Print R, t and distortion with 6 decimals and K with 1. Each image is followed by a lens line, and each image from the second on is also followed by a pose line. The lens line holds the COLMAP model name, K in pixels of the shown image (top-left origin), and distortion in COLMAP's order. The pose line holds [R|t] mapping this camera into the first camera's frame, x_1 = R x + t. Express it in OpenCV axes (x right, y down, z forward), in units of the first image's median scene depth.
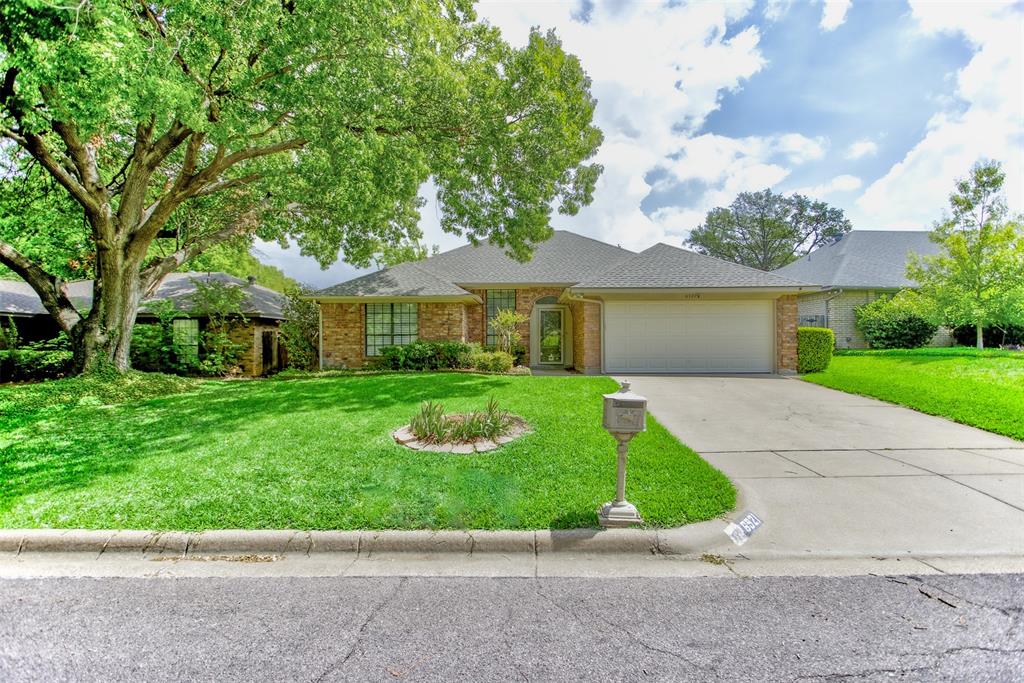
lens RADIAL K [[477.1, 0, 517.4], [0, 477.1, 346.4], [0, 0, 1]] dist [-0.000322, 0.000674]
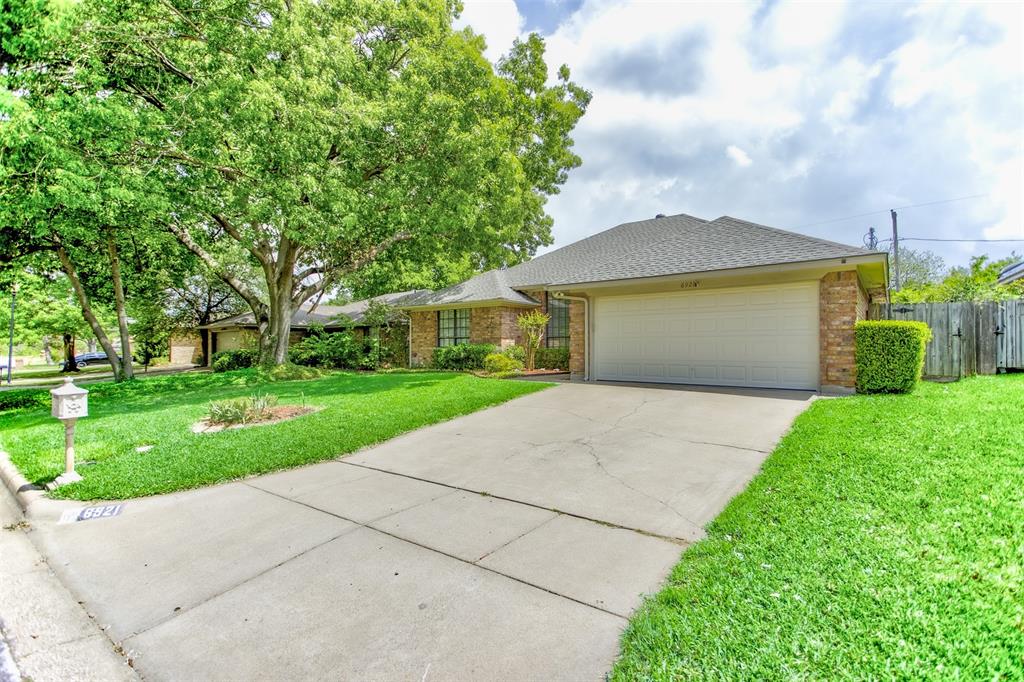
lens RADIAL K [[477.1, 0, 517.4], [0, 477.1, 345.9], [0, 0, 1]] dist [-0.000322, 0.000674]
pose [[0.802764, 0.001782, -0.596294, 0.529579], [-0.003169, 0.999994, -0.001278, -0.004403], [0.596289, 0.002915, 0.802765, 0.189442]]
